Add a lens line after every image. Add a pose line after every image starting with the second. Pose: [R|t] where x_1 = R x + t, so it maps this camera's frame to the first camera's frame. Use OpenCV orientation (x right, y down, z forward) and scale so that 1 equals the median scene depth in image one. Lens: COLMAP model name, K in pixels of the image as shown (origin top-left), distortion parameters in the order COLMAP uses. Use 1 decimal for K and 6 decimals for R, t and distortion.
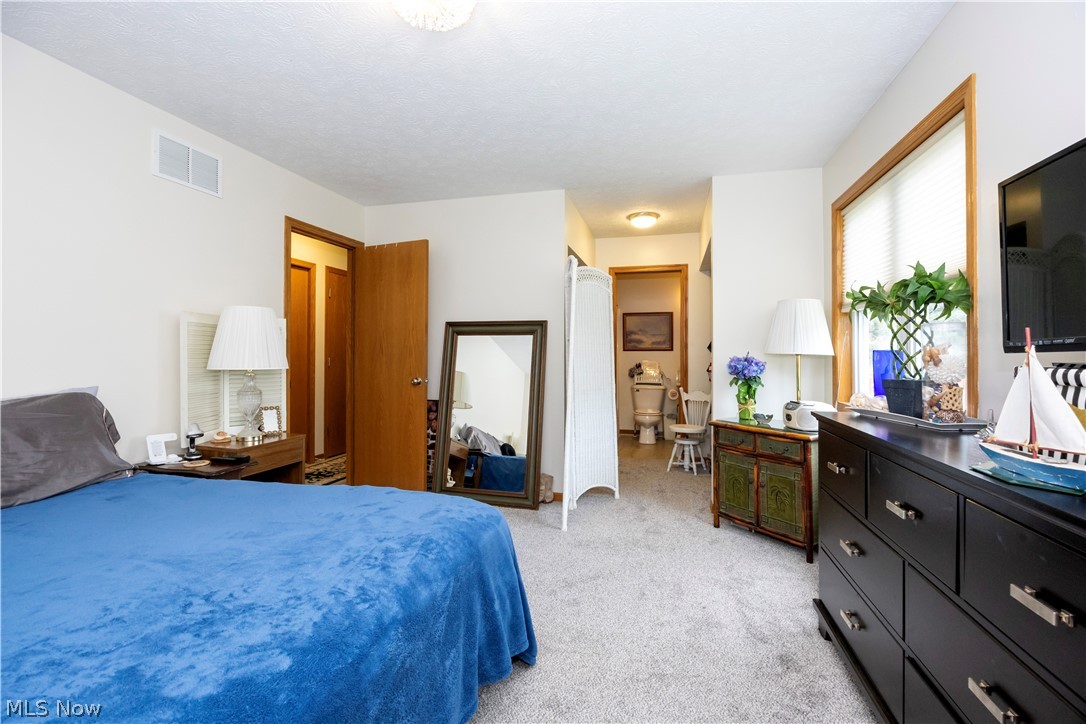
lens RADIAL K [[476.0, 0, 539.3], [0, 476.0, 358.2], [0, 0, 1]] dist [-0.001240, 0.000052]
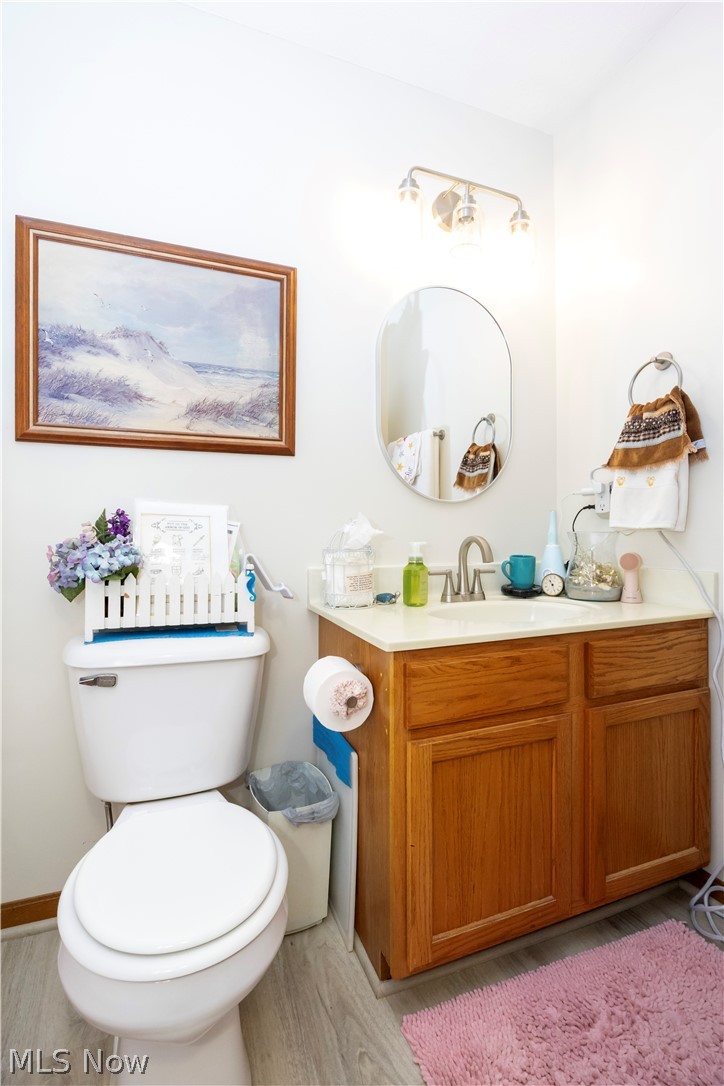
lens RADIAL K [[476.0, 0, 352.2], [0, 476.0, 537.0], [0, 0, 1]] dist [-0.001240, 0.000052]
pose [[0.809316, 0.002111, 0.587370, 0.177445], [-0.003743, 0.999992, 0.001564, 0.019092], [-0.587362, -0.003464, 0.809317, 0.808605]]
